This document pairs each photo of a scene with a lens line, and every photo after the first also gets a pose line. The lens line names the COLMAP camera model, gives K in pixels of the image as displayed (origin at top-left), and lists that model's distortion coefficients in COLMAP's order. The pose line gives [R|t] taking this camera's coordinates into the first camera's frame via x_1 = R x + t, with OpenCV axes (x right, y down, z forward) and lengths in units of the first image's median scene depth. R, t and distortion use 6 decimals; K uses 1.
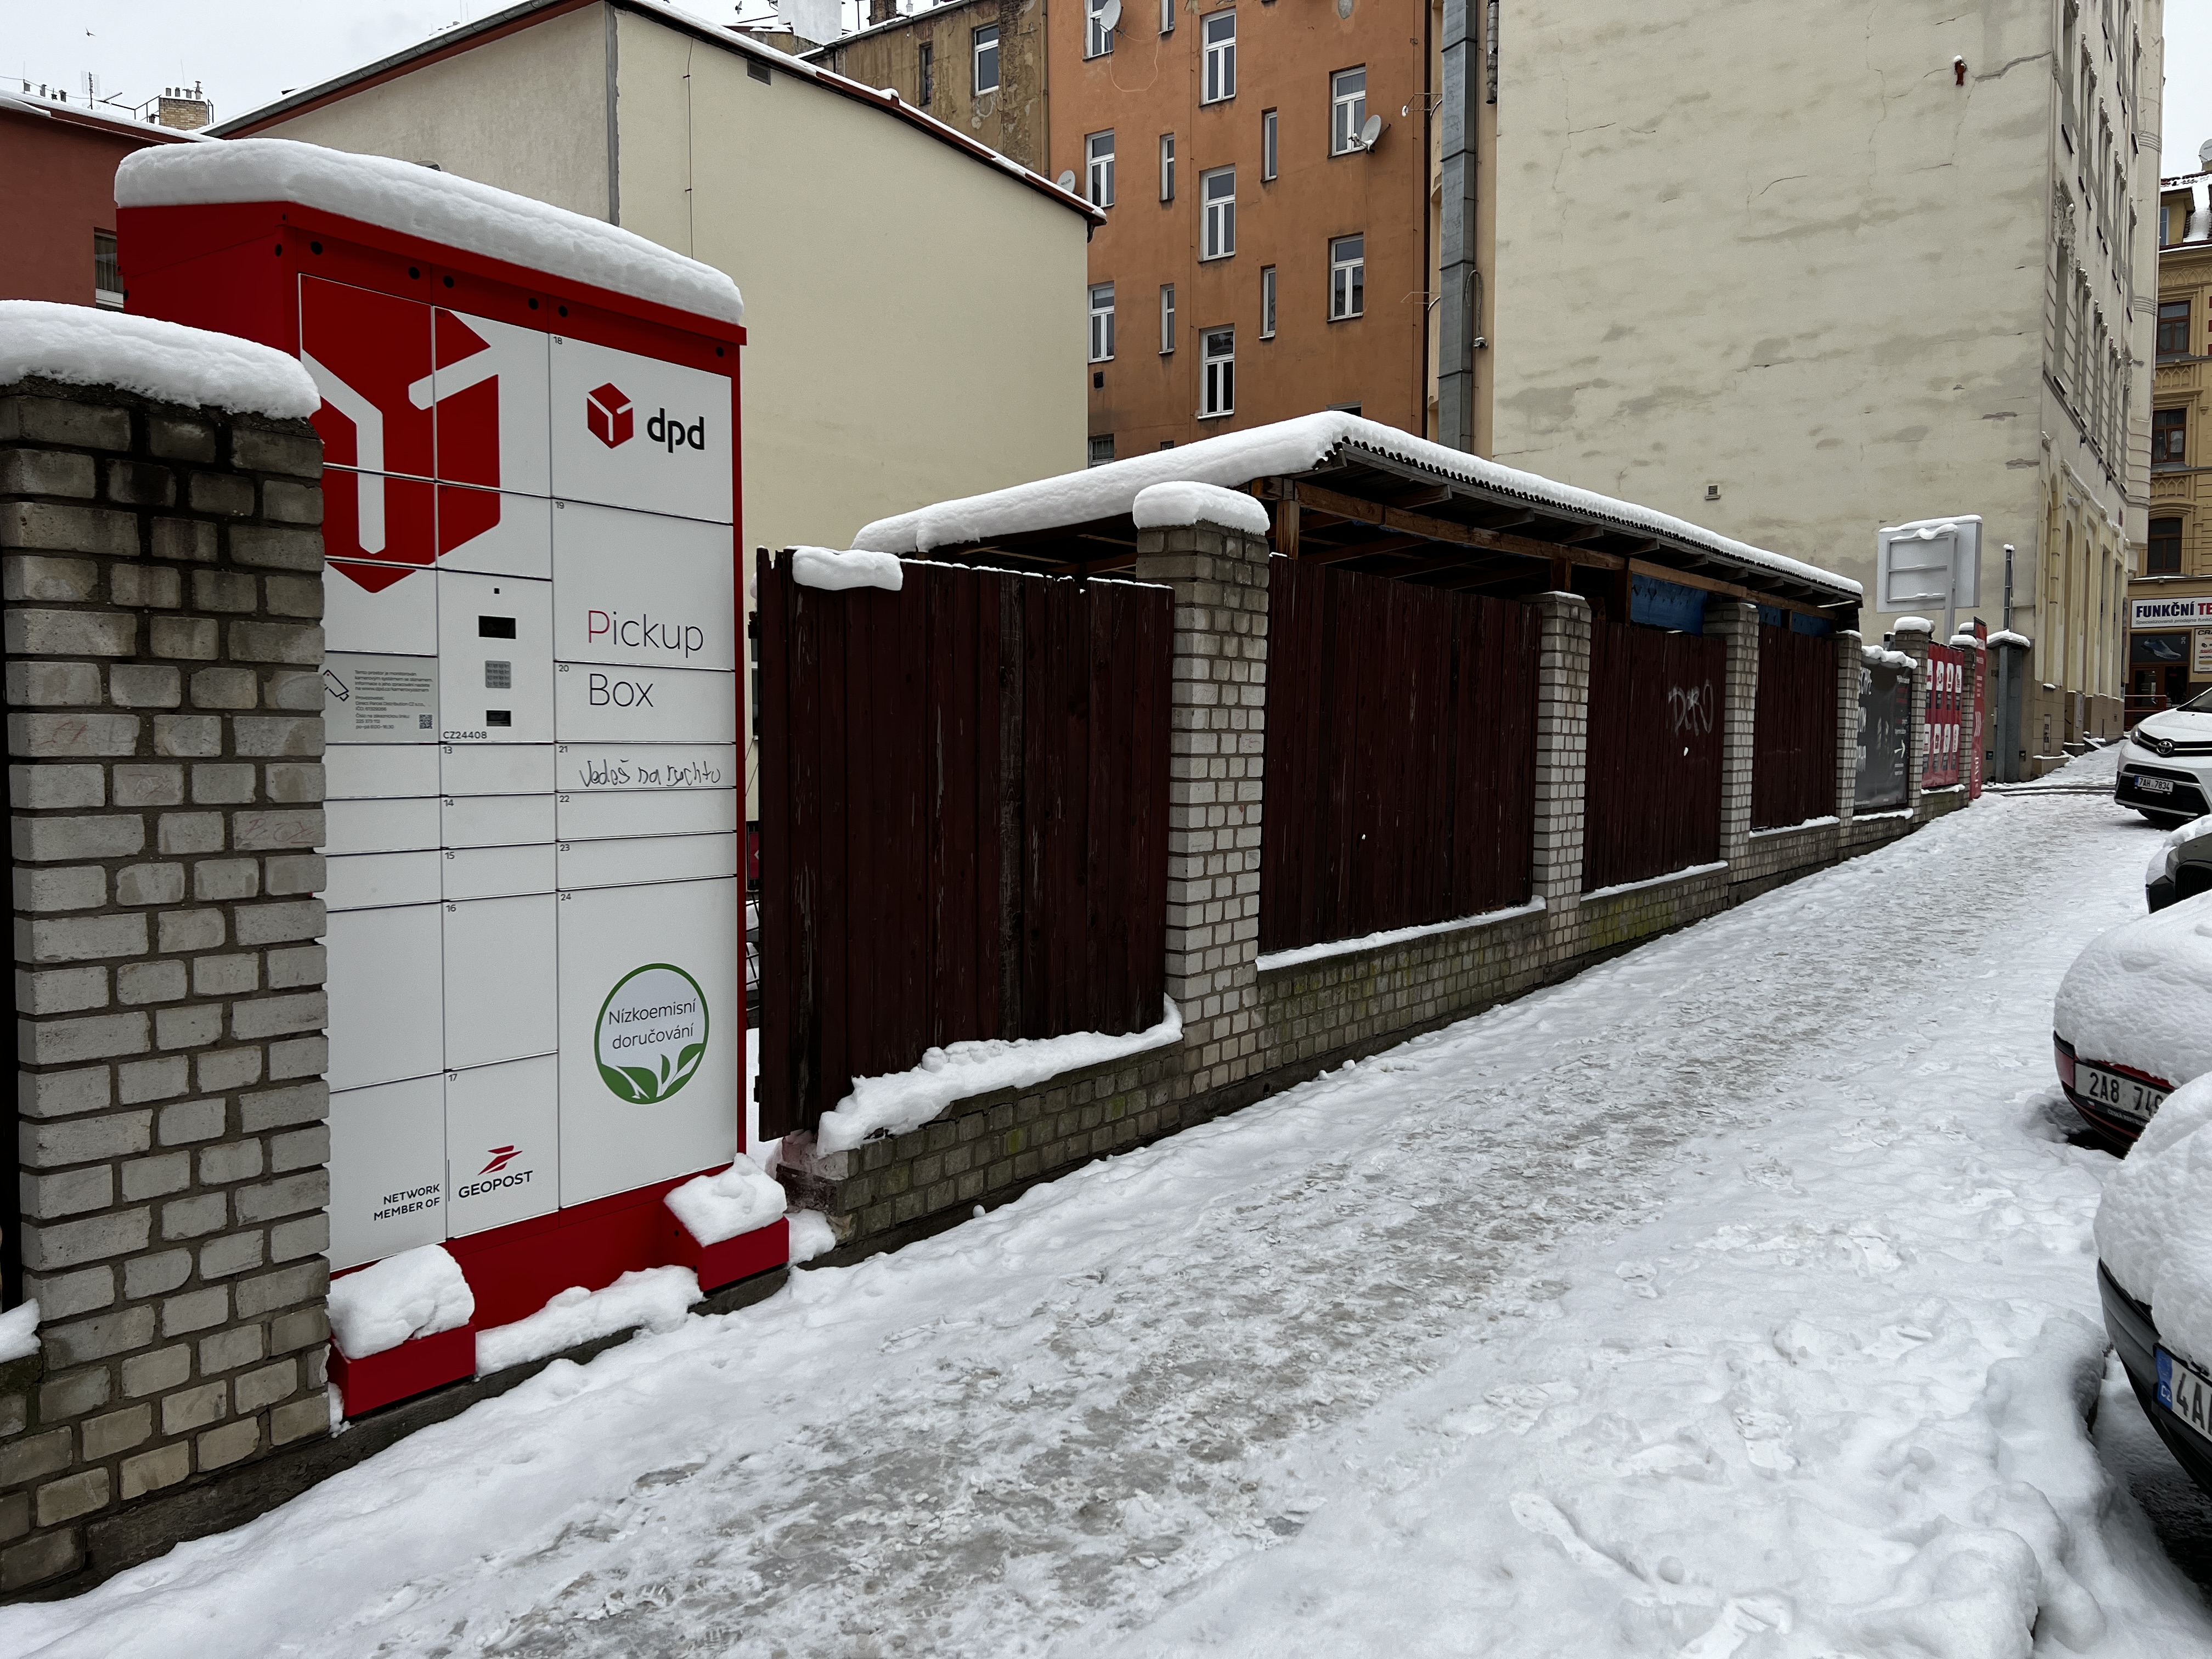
lens RADIAL K [[1661.4, 0, 1119.6], [0, 1661.4, 829.0], [0, 0, 1]] dist [0.066211, -0.075943]
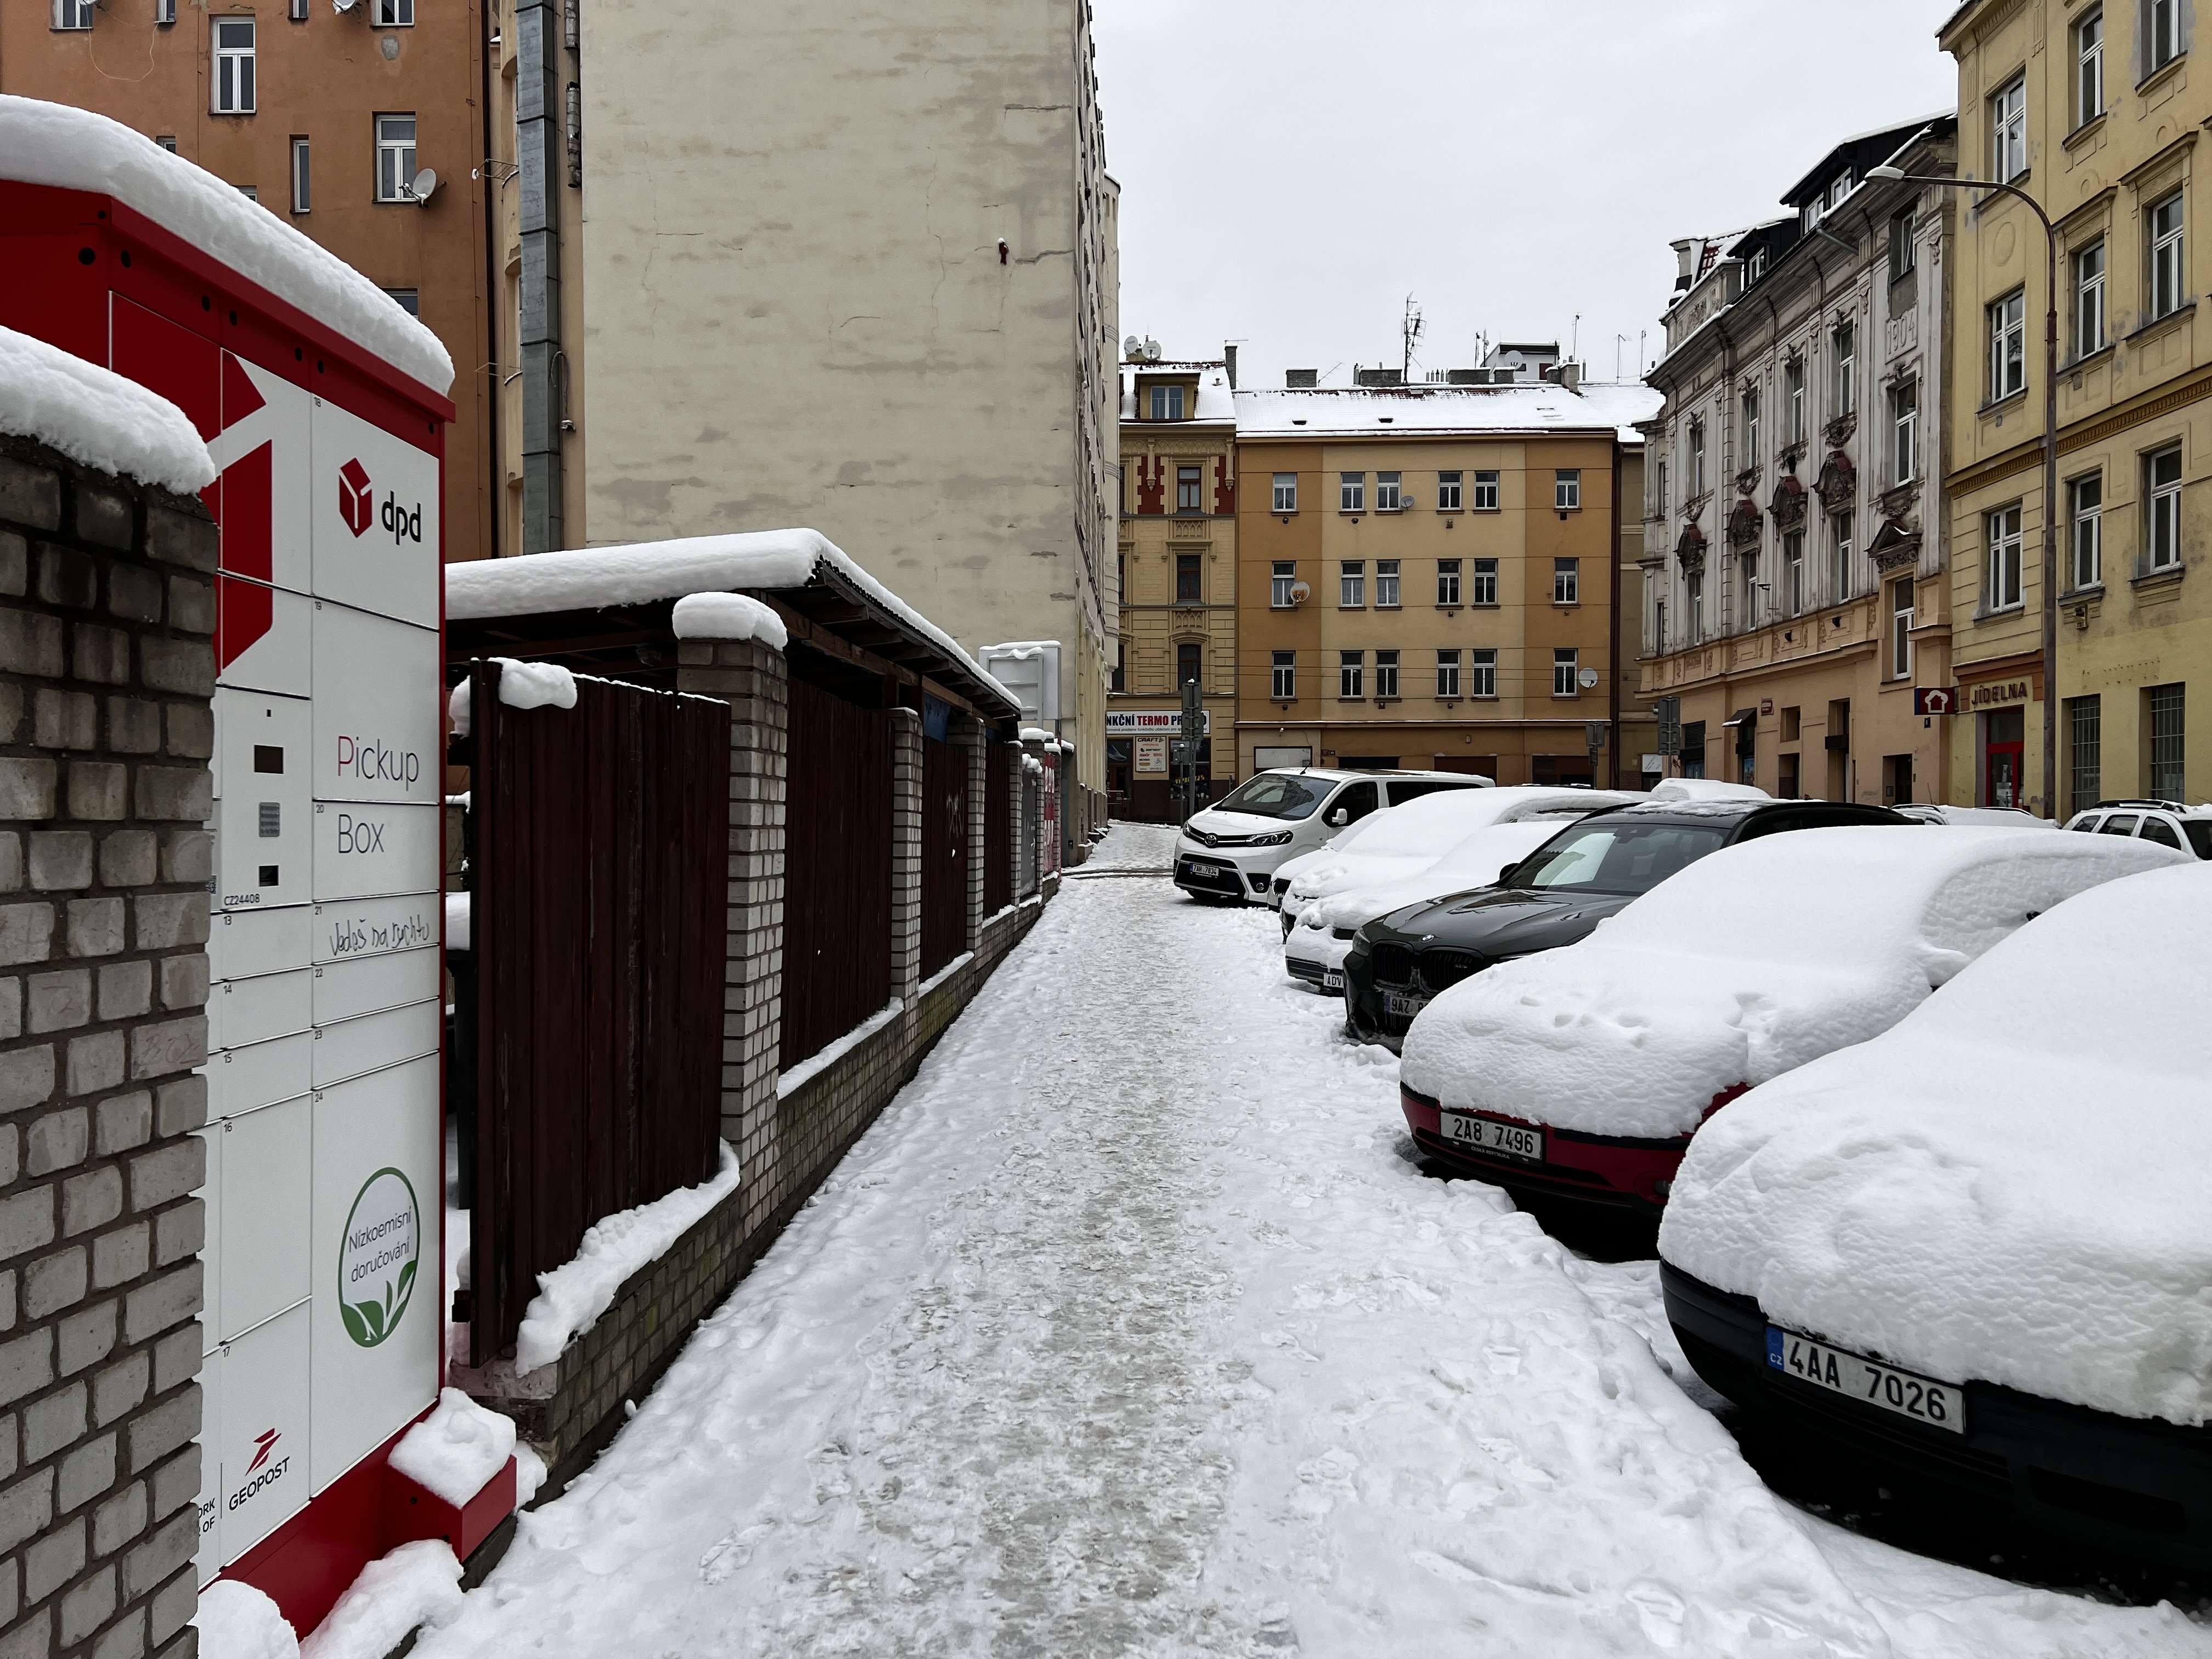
lens RADIAL K [[1661.4, 0, 1127.4], [0, 1661.4, 841.1], [0, 0, 1]] dist [0.066211, -0.075943]
pose [[0.831672, -0.007863, 0.555212, -0.381141], [0.031414, 0.998965, -0.032909, -0.035398], [-0.554378, 0.044811, 0.831058, 0.104611]]
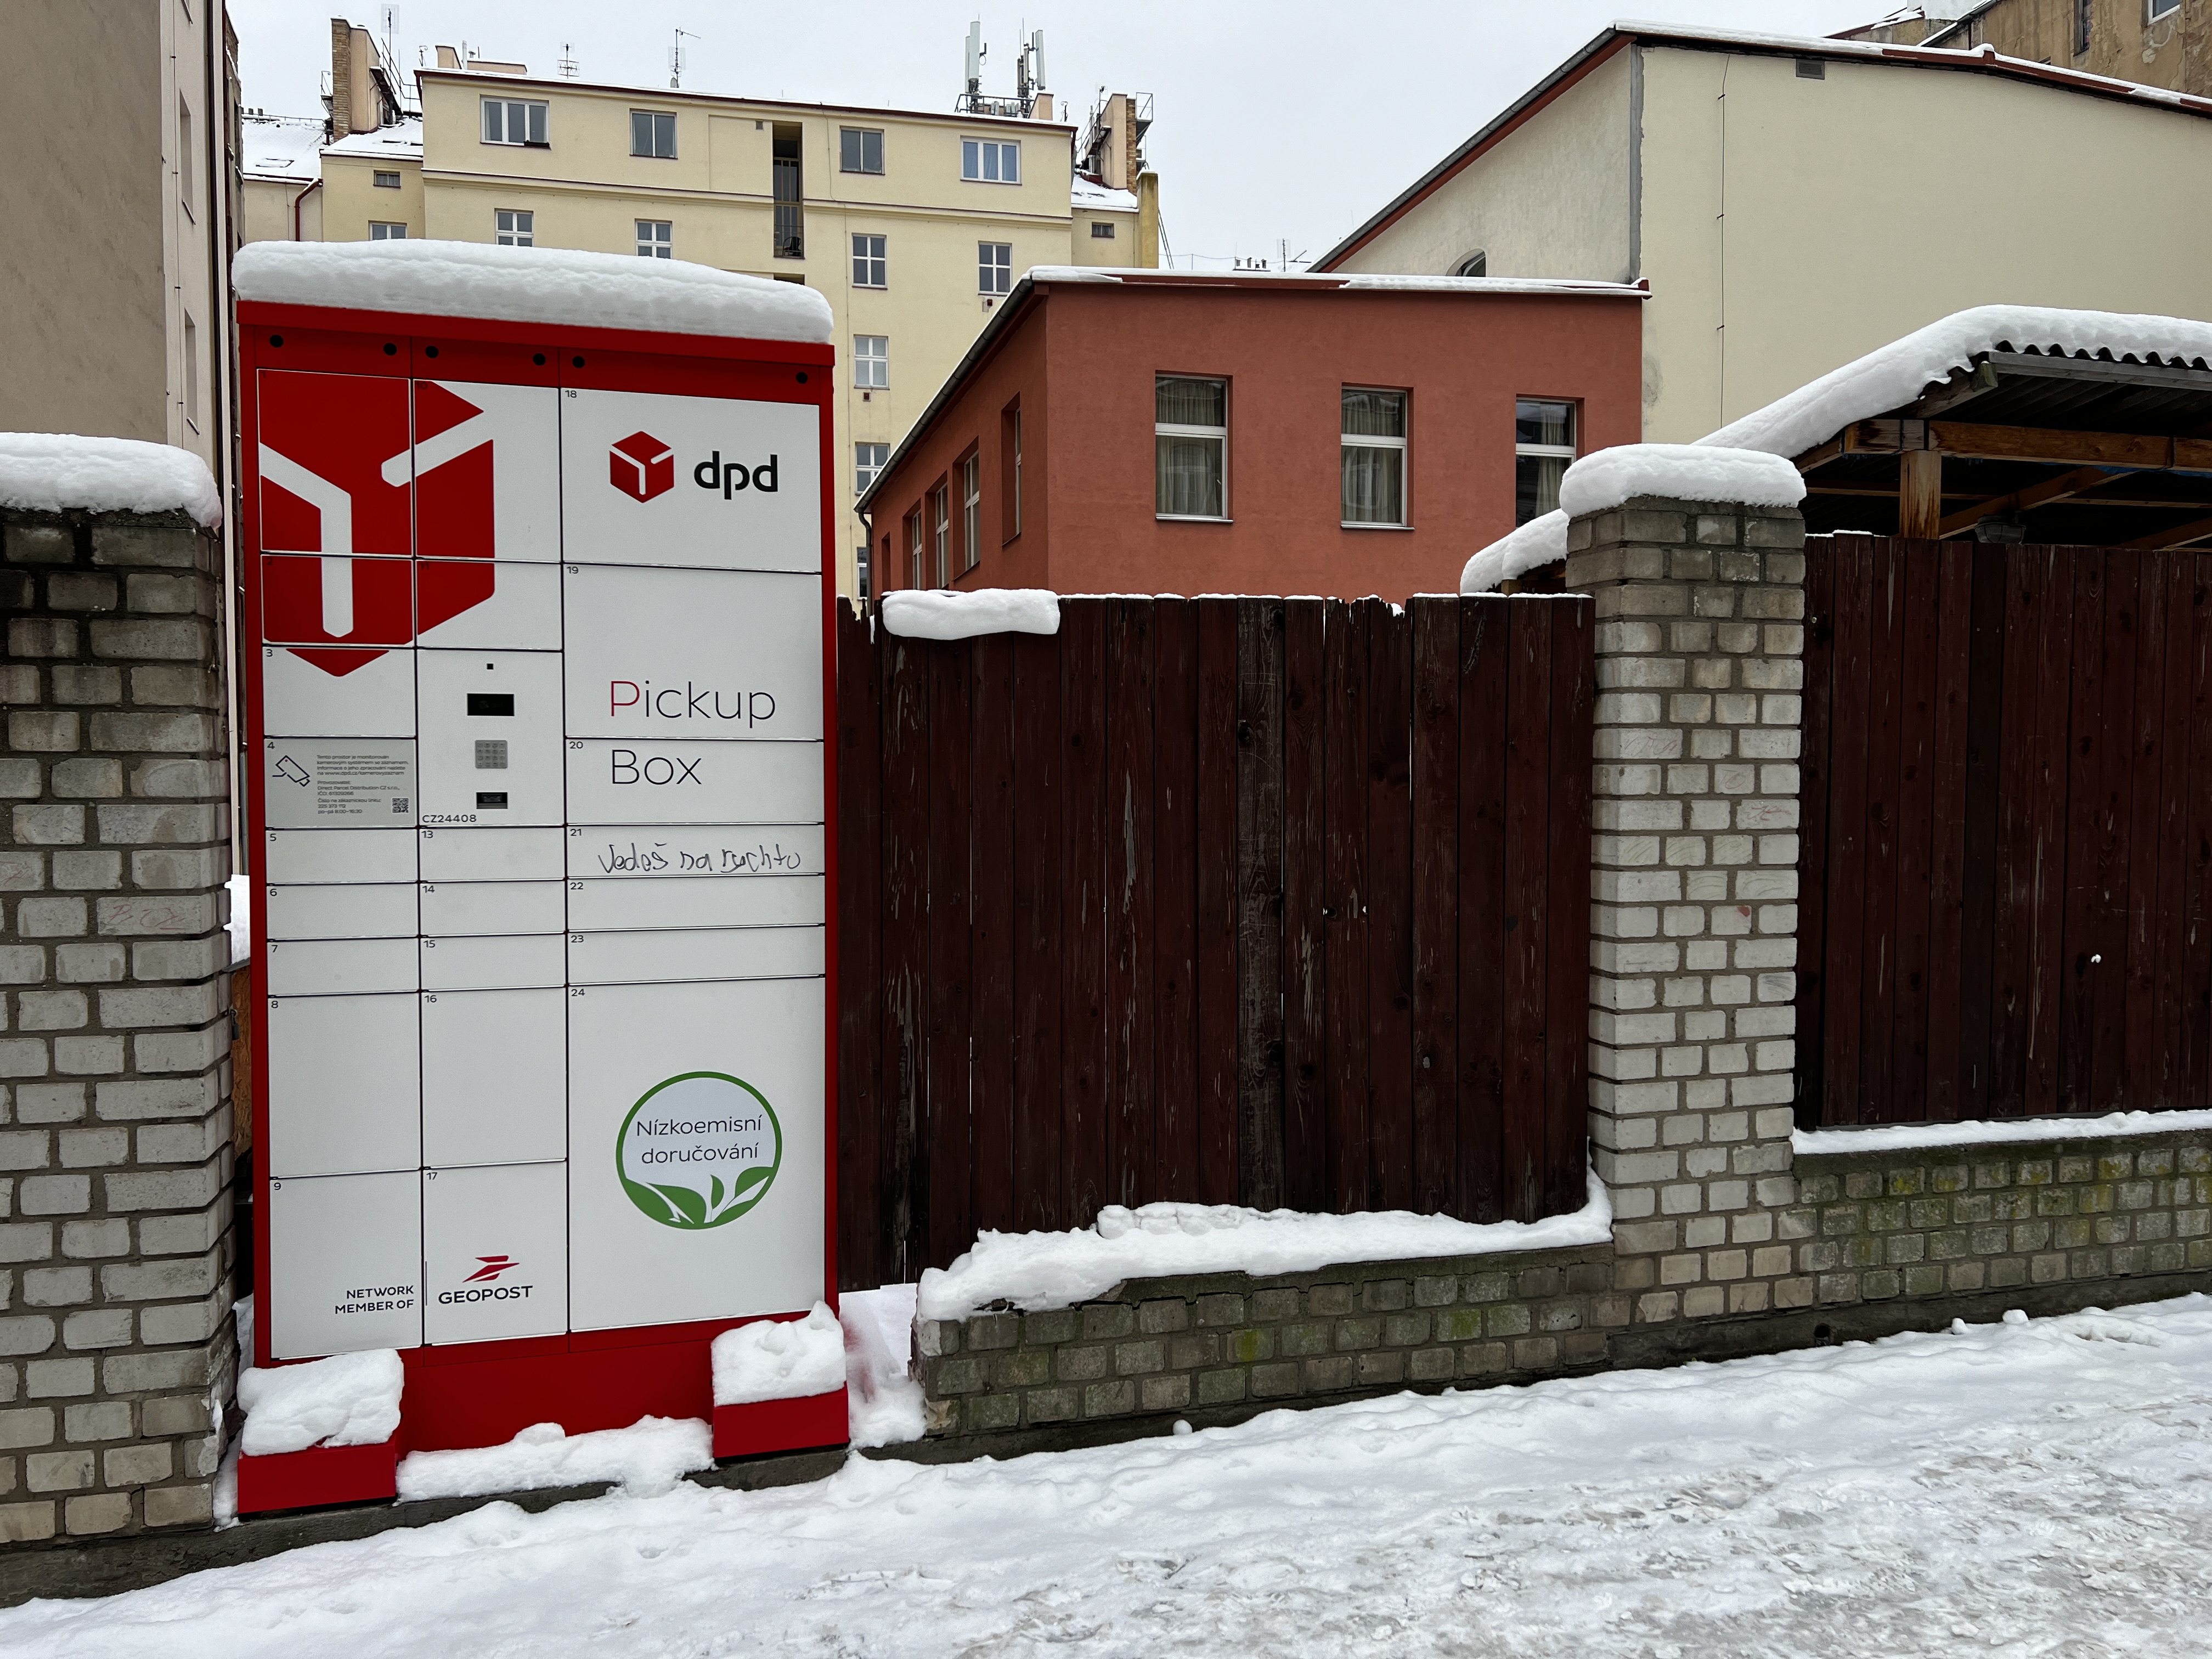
lens RADIAL K [[1661.4, 0, 1105.4], [0, 1661.4, 837.6], [0, 0, 1]] dist [0.066211, -0.075943]
pose [[0.769660, 0.003615, -0.638444, 0.404198], [-0.025008, 0.999387, -0.024488, -0.024648], [0.637964, 0.034814, 0.769279, 0.398570]]
